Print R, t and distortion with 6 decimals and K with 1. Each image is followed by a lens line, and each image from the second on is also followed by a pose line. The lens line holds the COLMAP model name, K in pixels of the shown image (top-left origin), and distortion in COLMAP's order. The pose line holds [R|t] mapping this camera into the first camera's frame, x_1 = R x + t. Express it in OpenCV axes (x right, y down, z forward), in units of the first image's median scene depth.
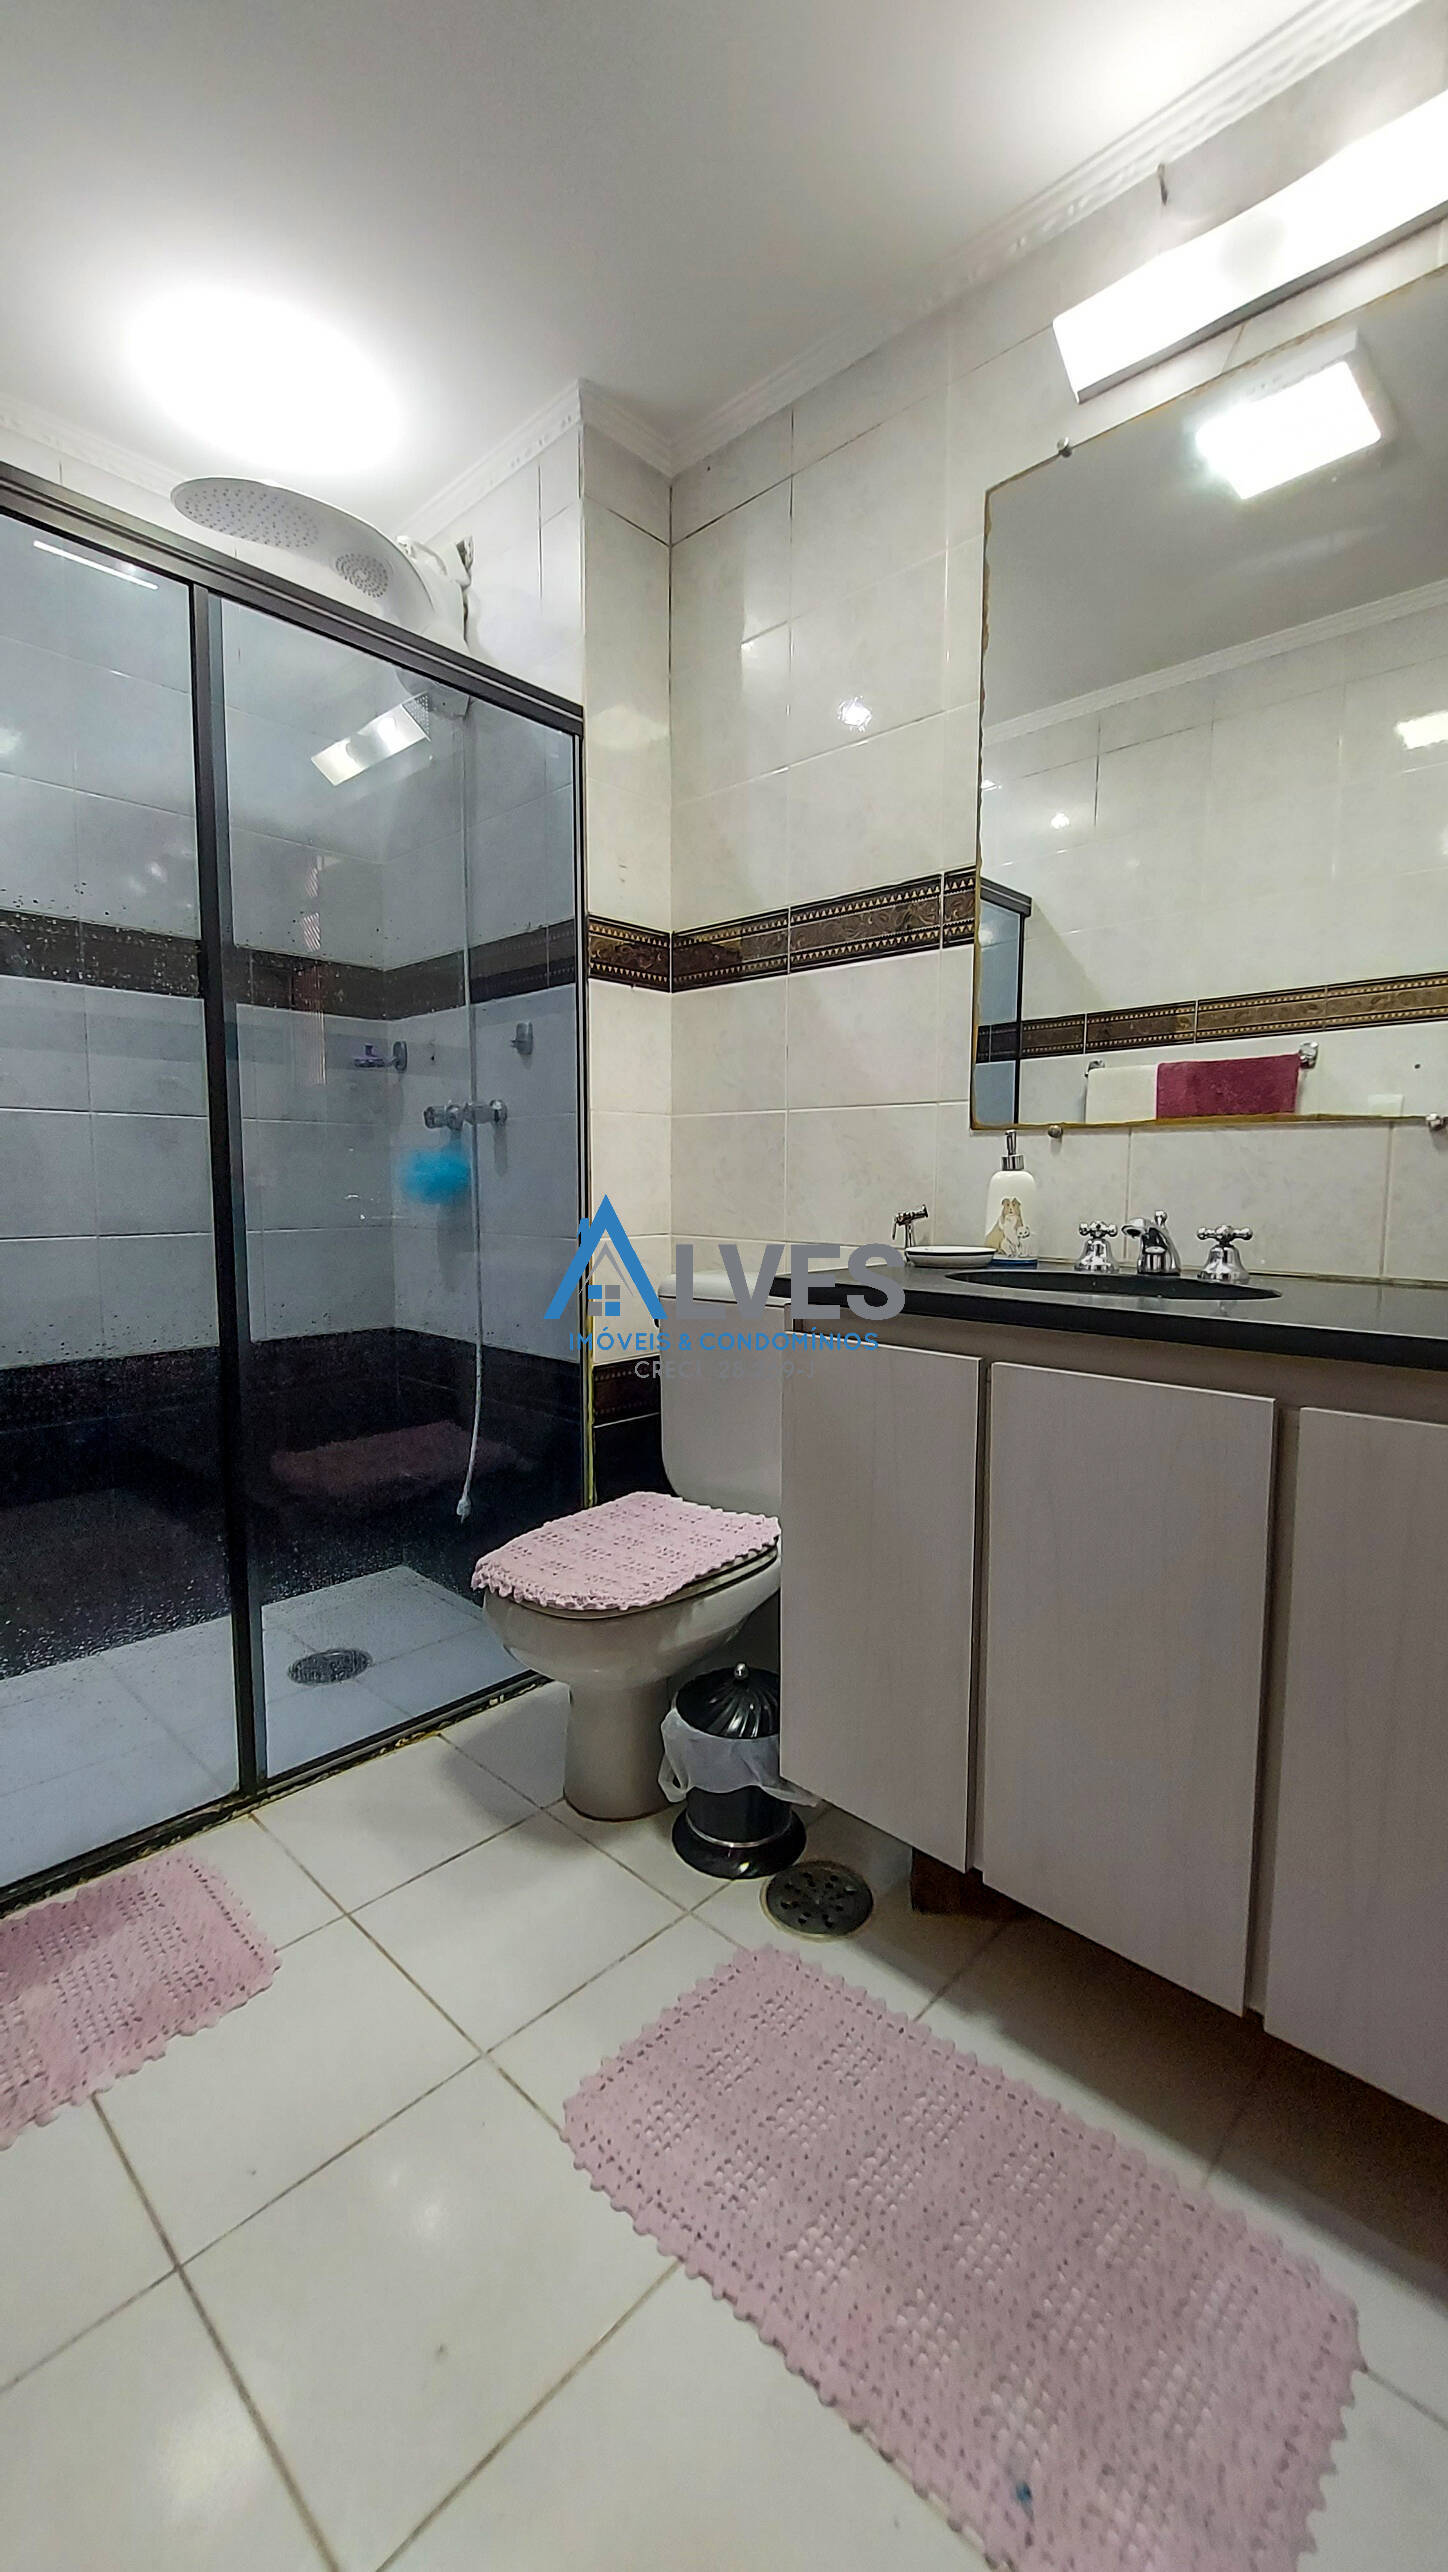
lens RADIAL K [[1032.9, 0, 723.5], [0, 1032.9, 1281.0], [0, 0, 1]] dist [-0.016950, 0.001179]
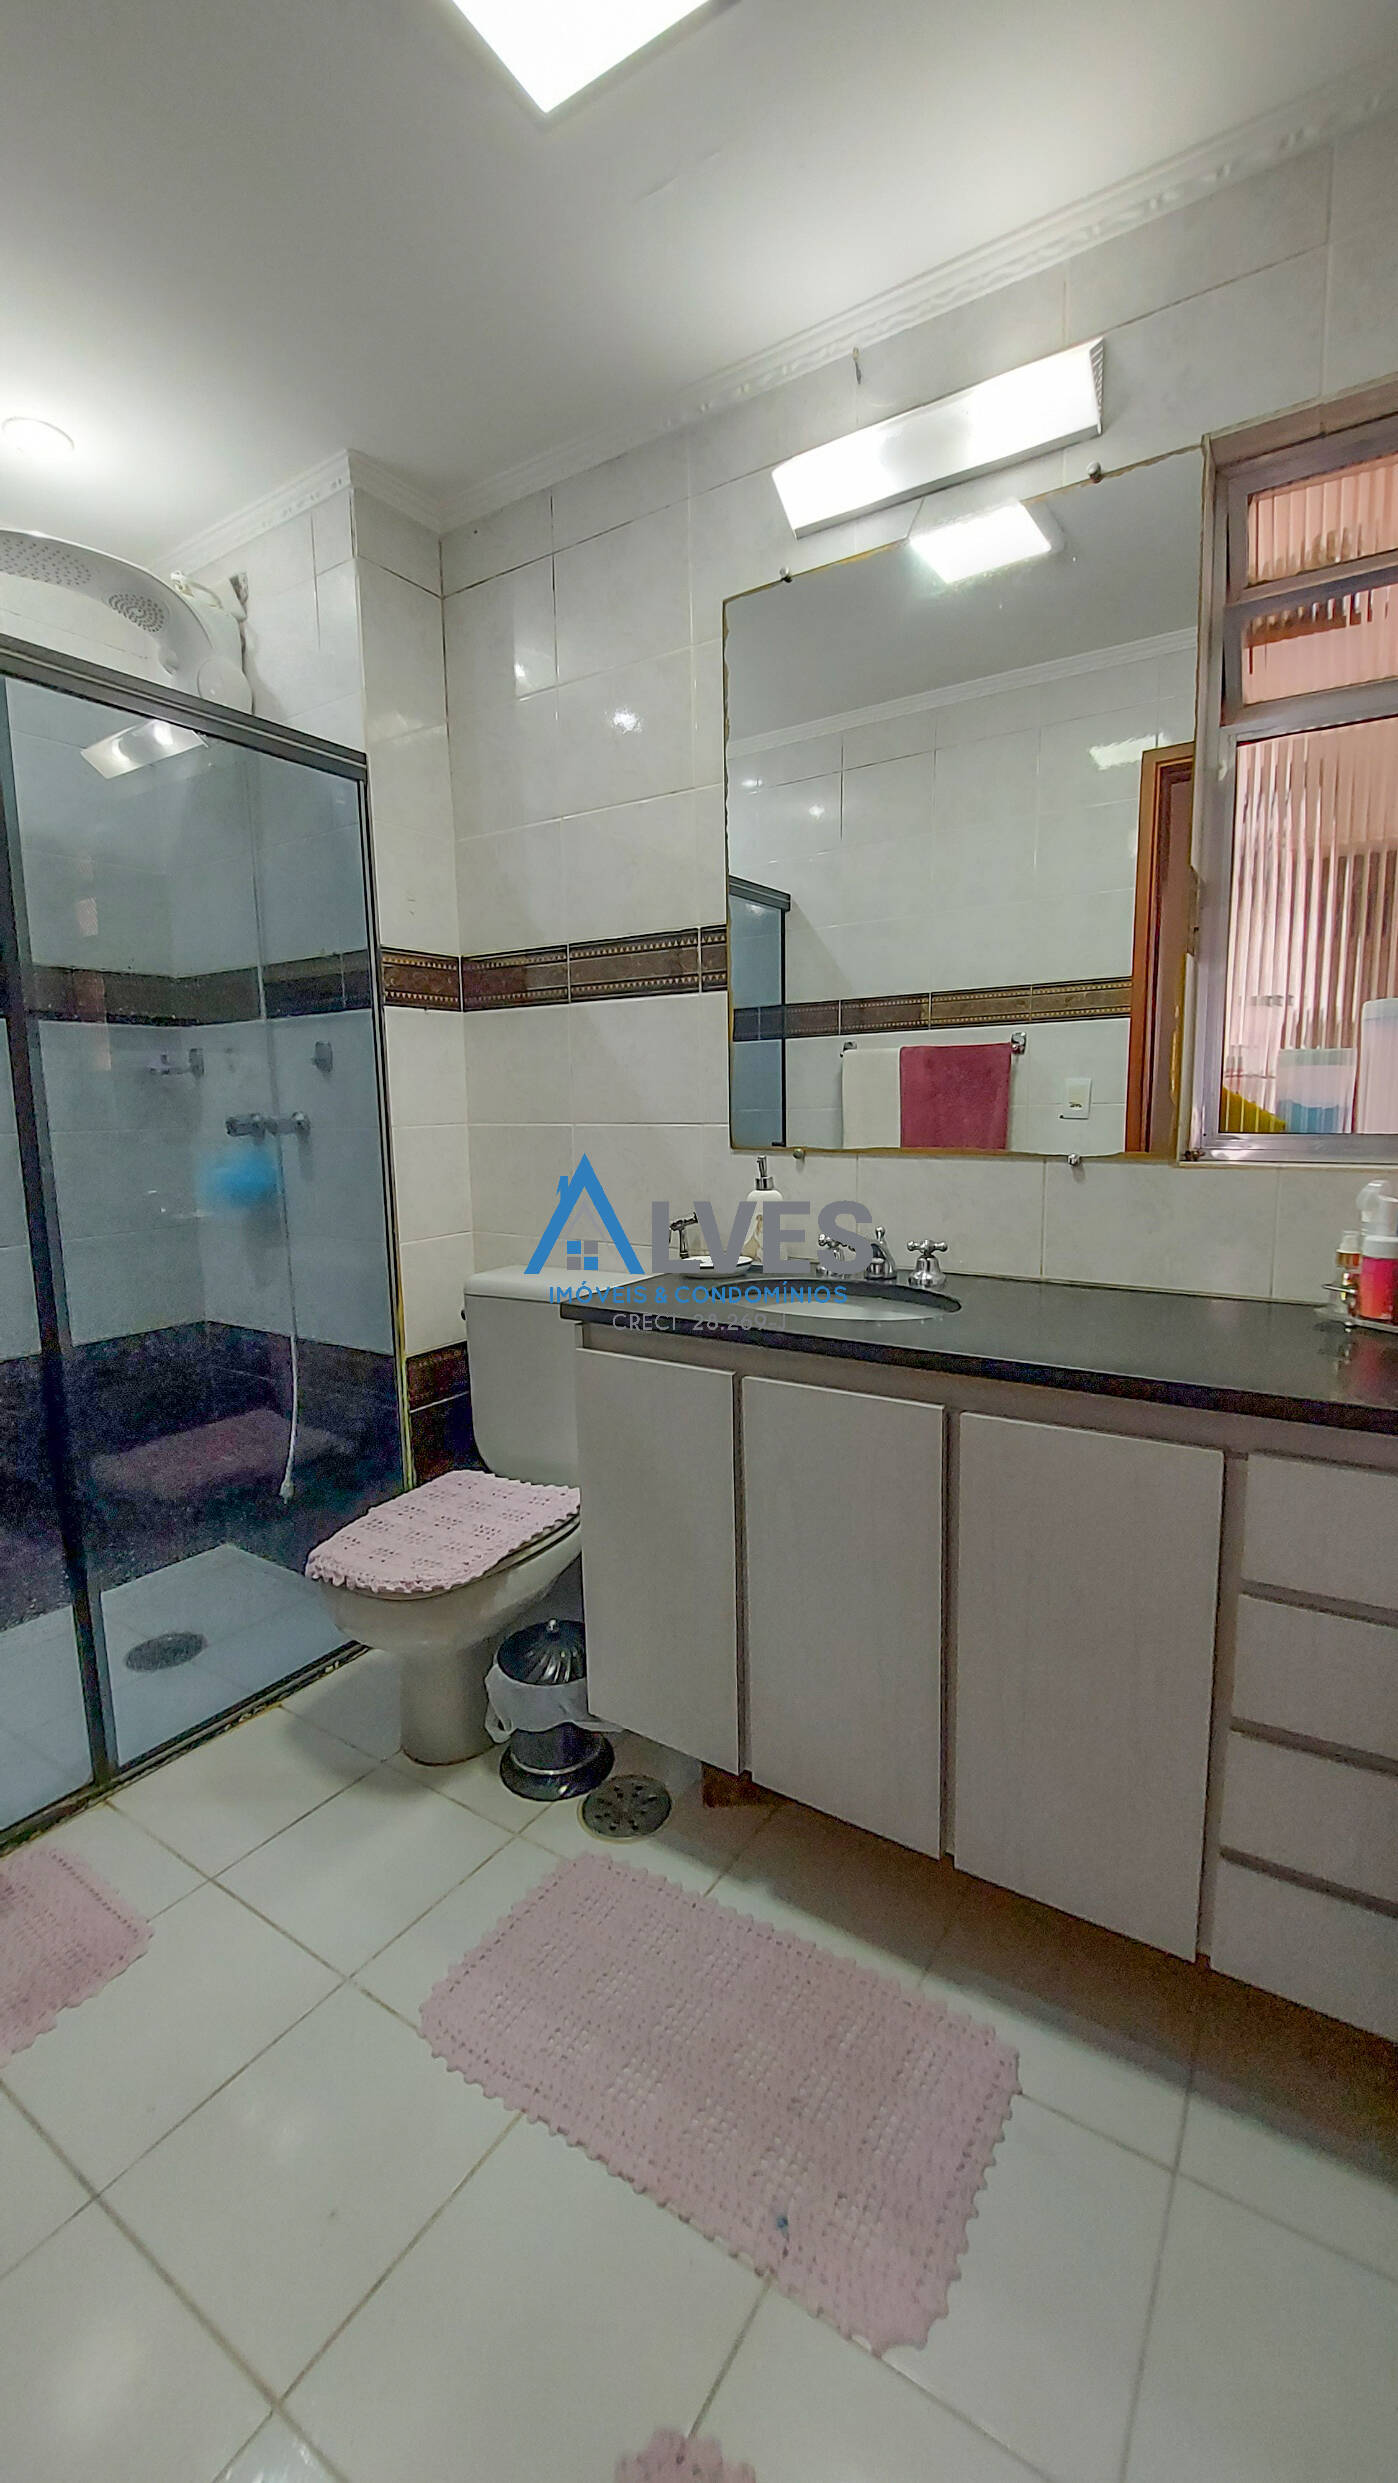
lens RADIAL K [[997.1, 0, 701.3], [0, 997.1, 1246.8], [0, 0, 1]] dist [-0.016950, 0.001179]
pose [[0.984247, -0.045038, 0.170969, 0.008878], [0.037671, 0.998226, 0.046096, -0.092110], [-0.172742, -0.038929, 0.984198, -0.116753]]
